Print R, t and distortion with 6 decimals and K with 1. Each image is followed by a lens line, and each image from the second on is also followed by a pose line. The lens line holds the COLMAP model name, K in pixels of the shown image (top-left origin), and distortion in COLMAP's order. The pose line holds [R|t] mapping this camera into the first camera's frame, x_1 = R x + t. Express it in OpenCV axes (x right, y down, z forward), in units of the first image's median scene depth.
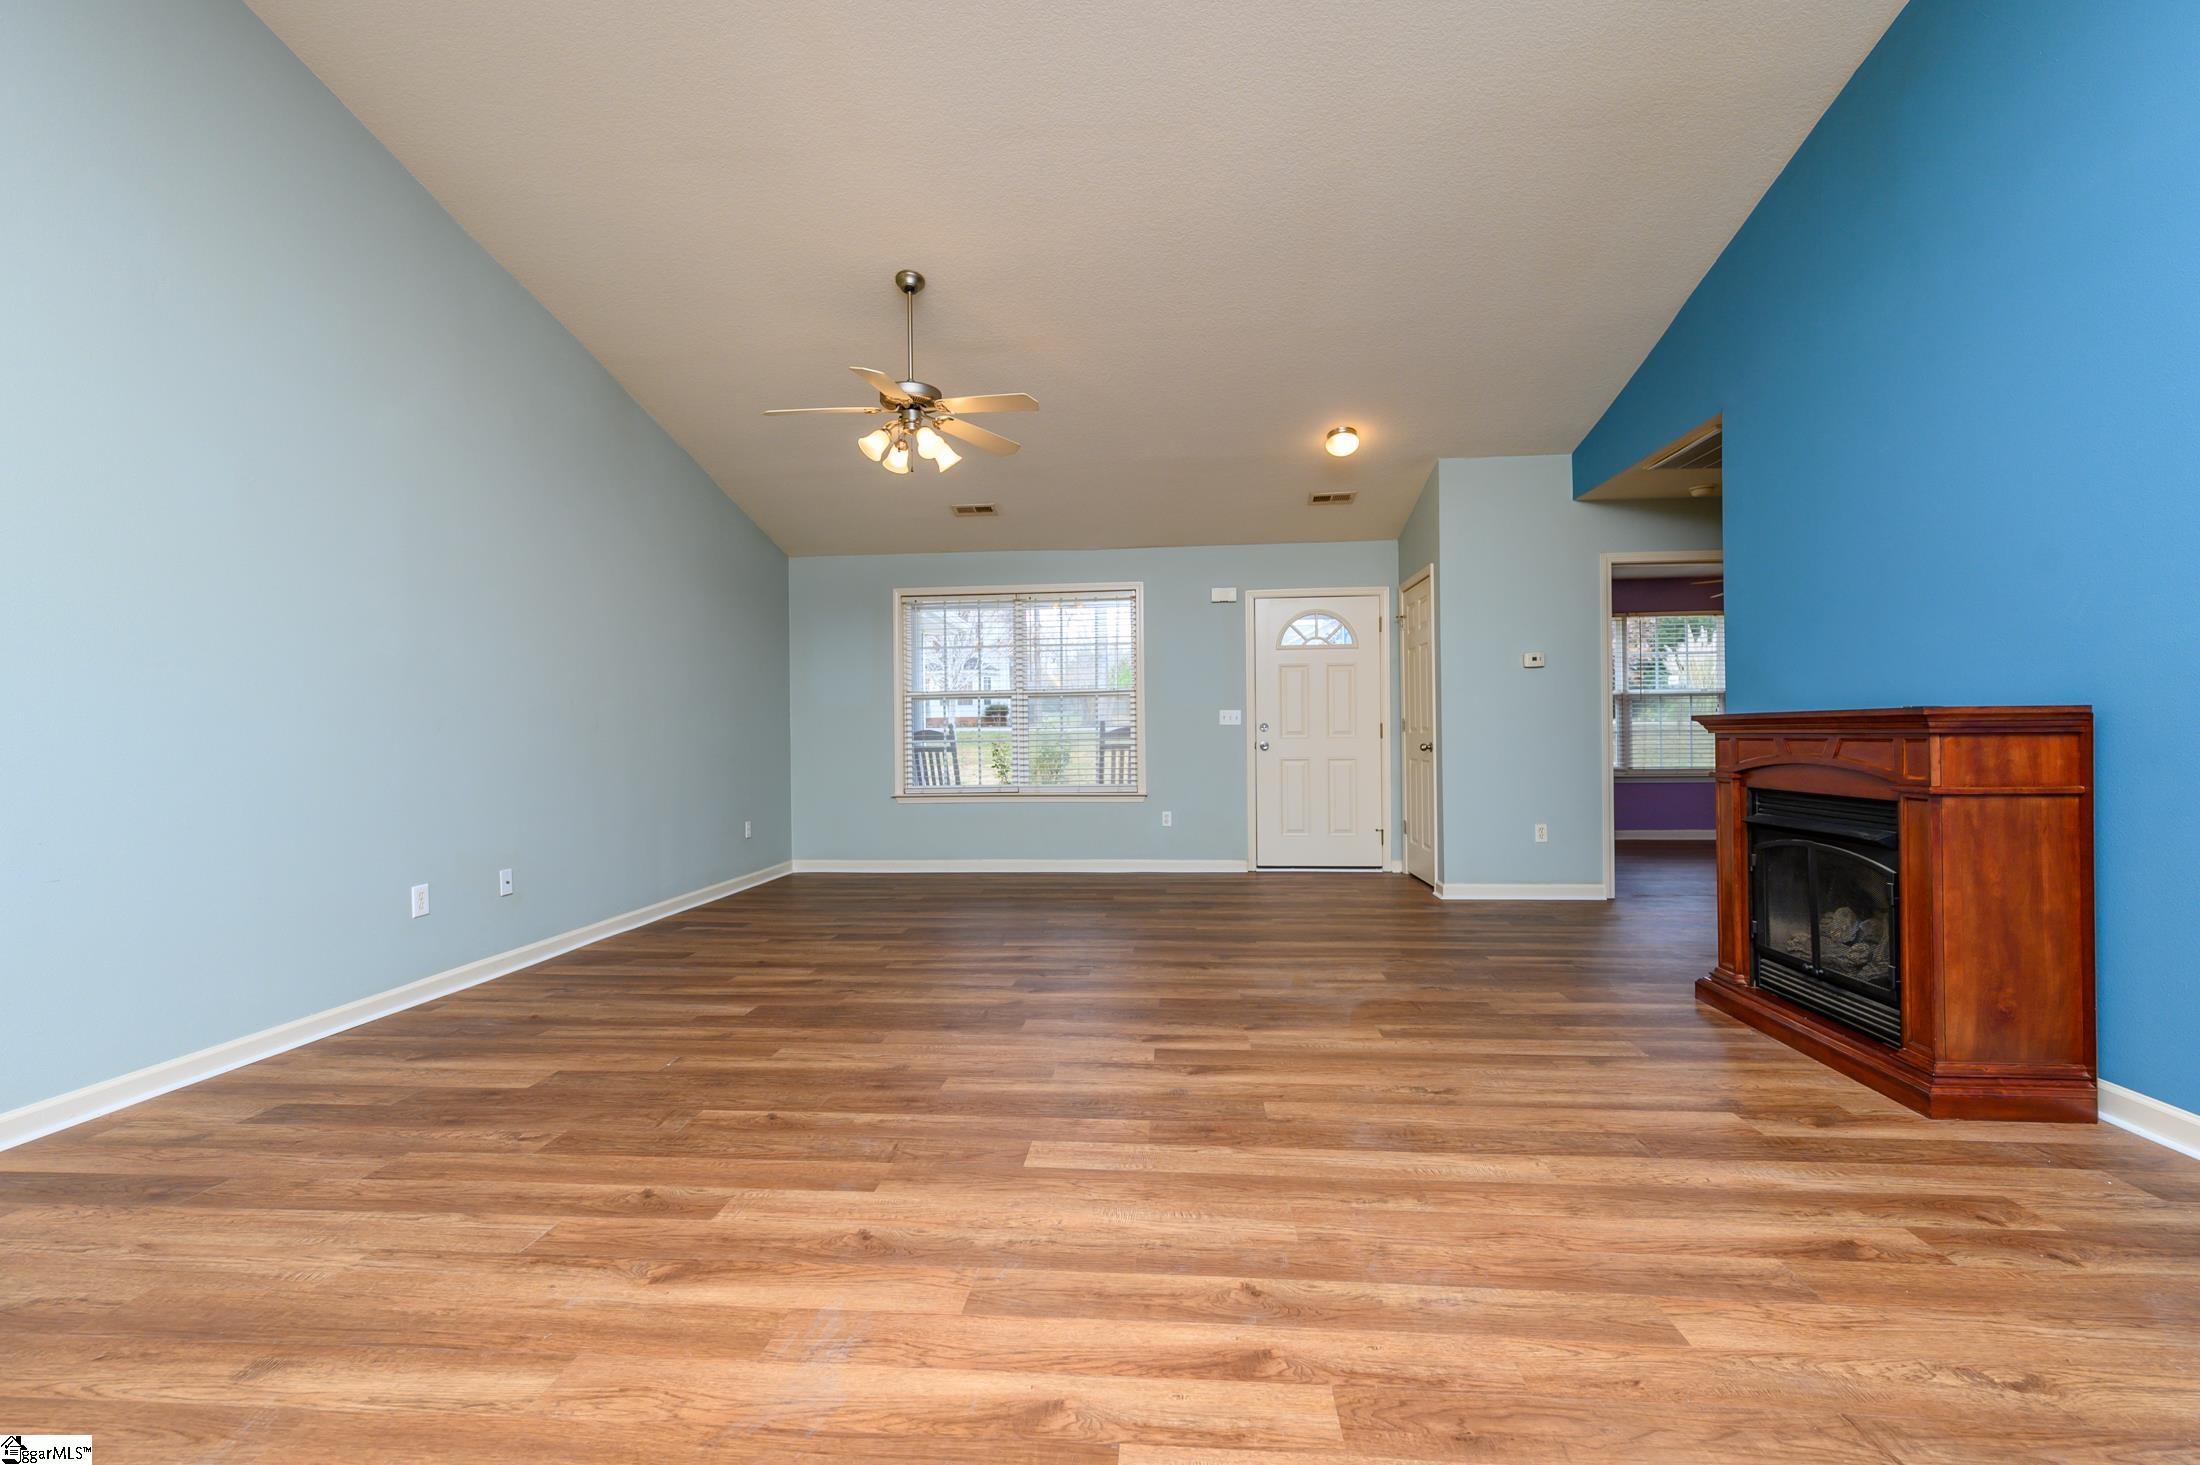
lens RADIAL K [[1015.9, 0, 1100.0], [0, 1015.9, 732.5], [0, 0, 1]] dist [0.016109, -0.000415]
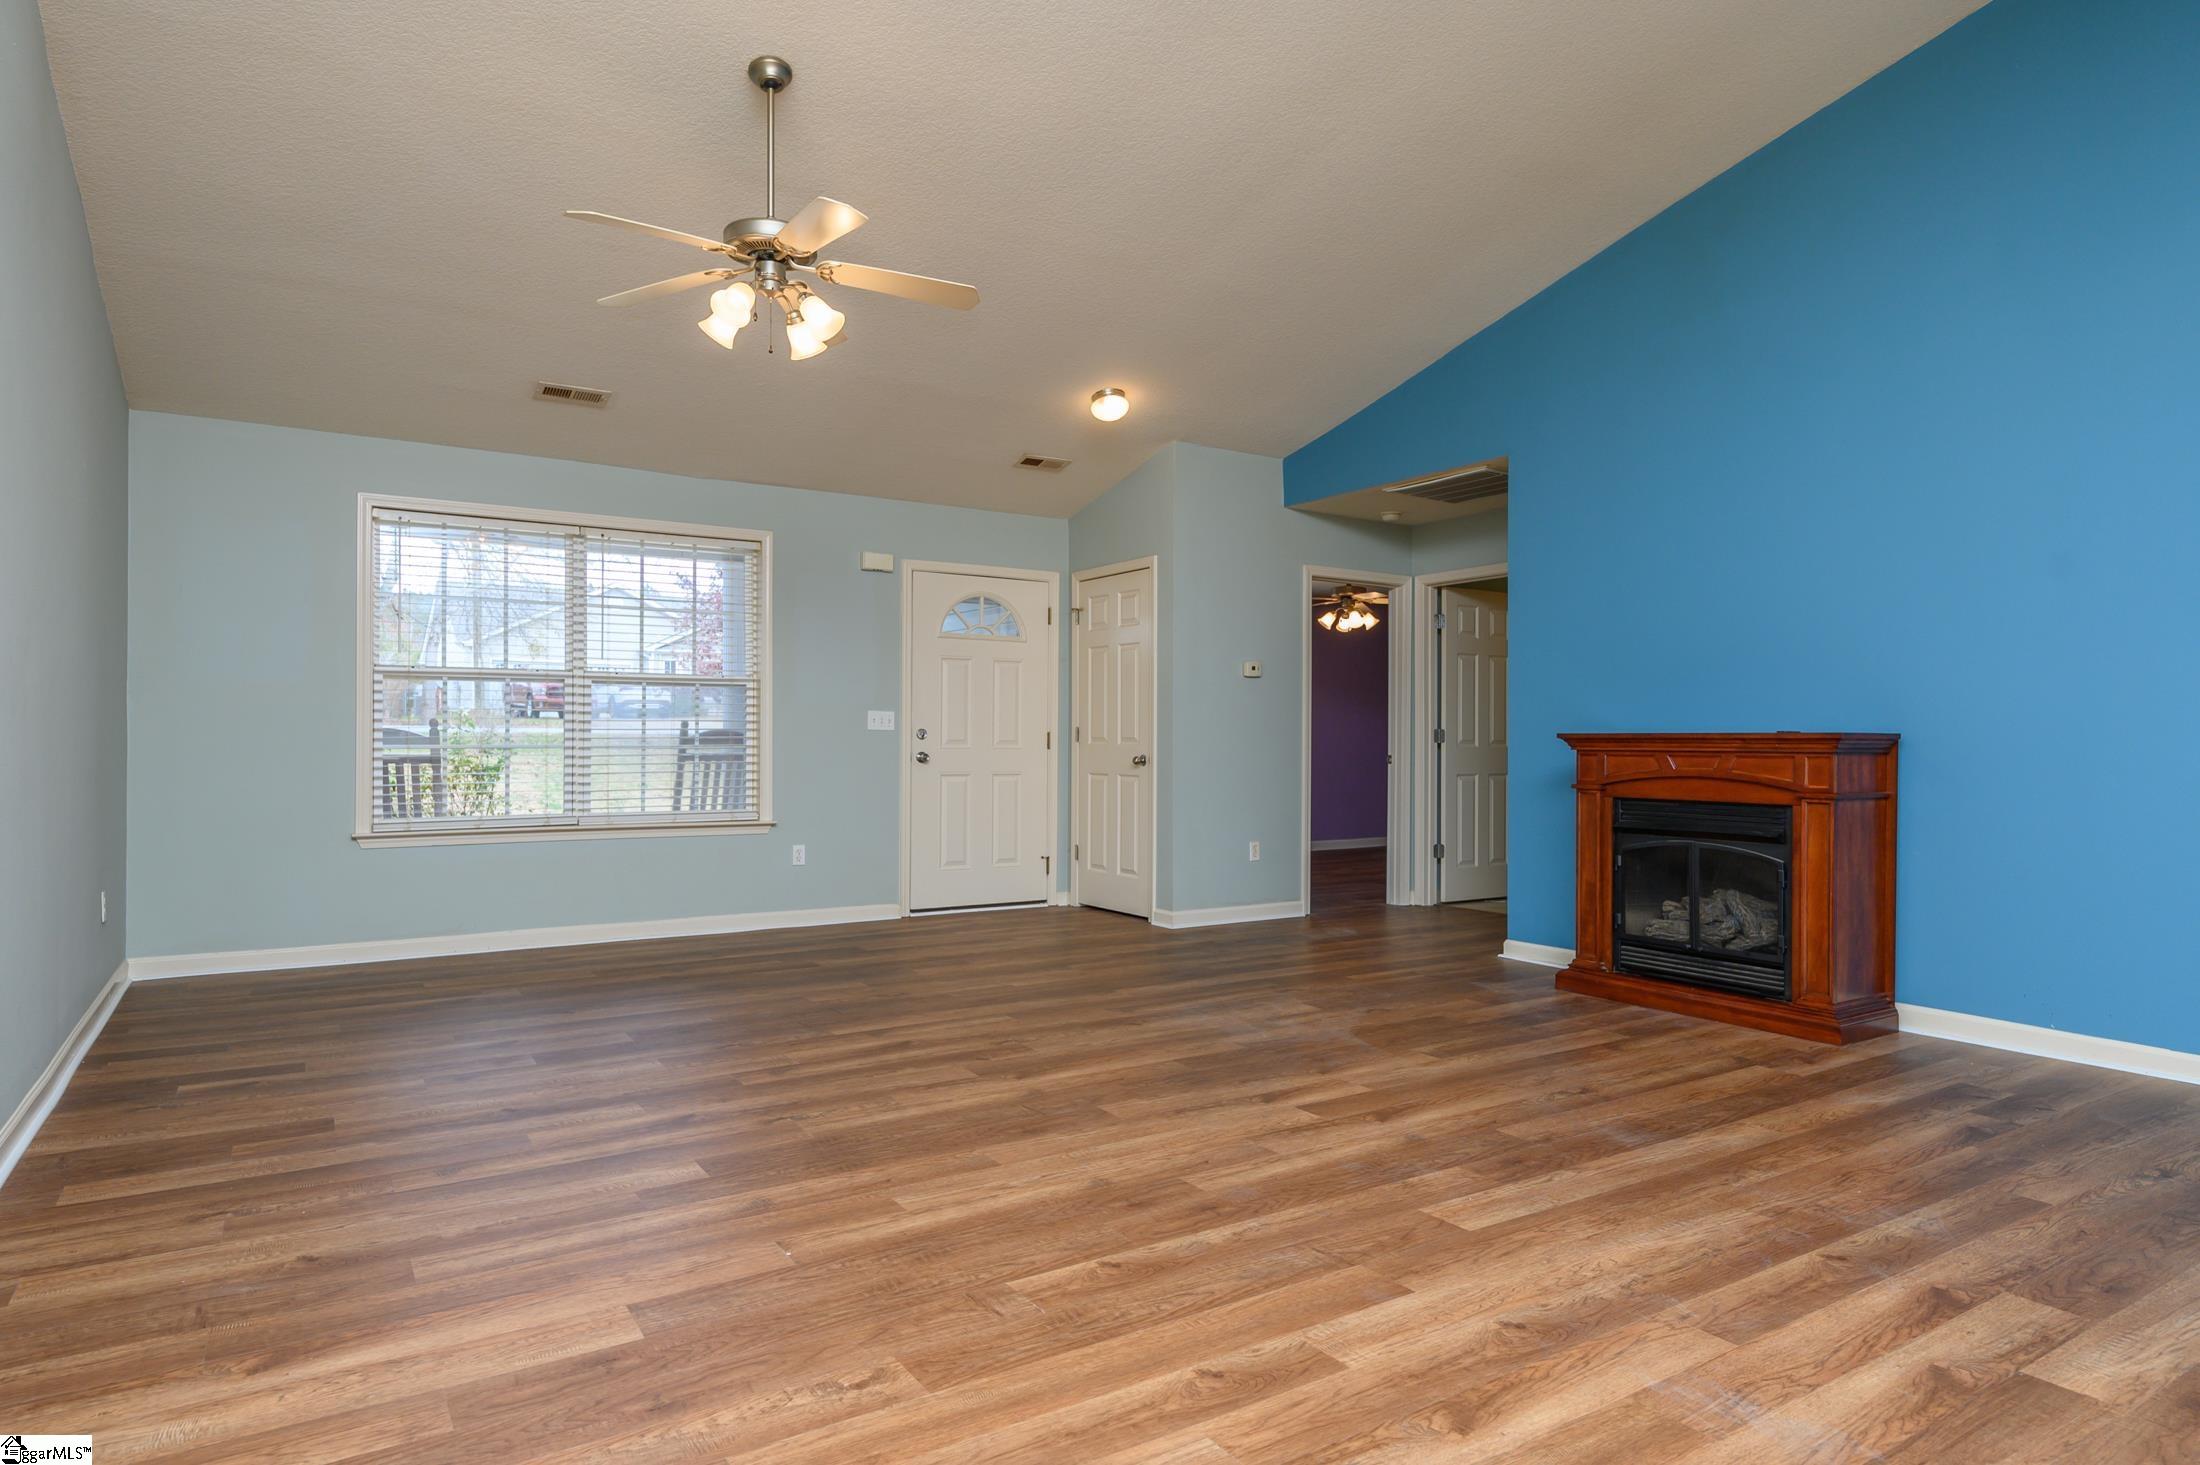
lens RADIAL K [[1295.9, 0, 1171.3], [0, 1295.9, 741.3], [0, 0, 1]] dist [0.014527, -0.002500]
pose [[0.767927, 0.015301, 0.640355, -0.753202], [-0.015120, 0.999869, -0.005760, 0.007442], [-0.640359, -0.005259, 0.768057, 0.224289]]
